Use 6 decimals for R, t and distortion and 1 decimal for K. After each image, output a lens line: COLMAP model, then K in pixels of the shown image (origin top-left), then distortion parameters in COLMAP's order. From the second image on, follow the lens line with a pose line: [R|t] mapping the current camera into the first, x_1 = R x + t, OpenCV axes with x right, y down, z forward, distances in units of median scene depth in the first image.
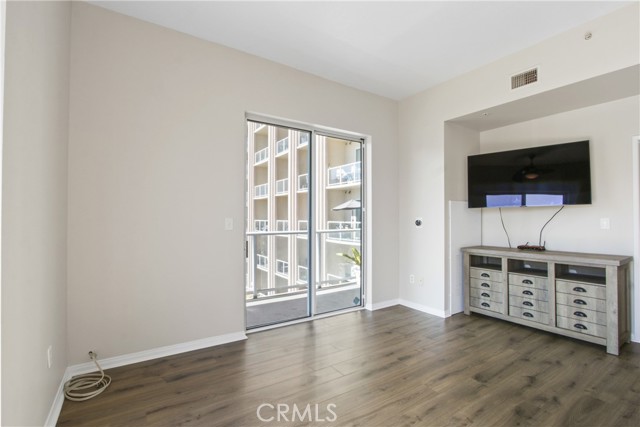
lens RADIAL K [[293.3, 0, 320.0], [0, 293.3, 213.5], [0, 0, 1]] dist [-0.017982, 0.000054]
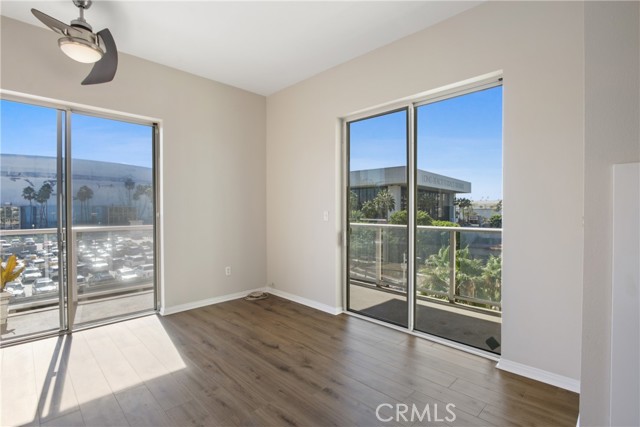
lens RADIAL K [[303.5, 0, 320.0], [0, 303.5, 213.5], [0, 0, 1]] dist [-0.013646, 0.000379]
pose [[0.210061, 0.011836, -0.977617, 1.224567], [0.016644, 0.999739, 0.015680, 0.006403], [0.977547, -0.019565, 0.209809, 0.937229]]
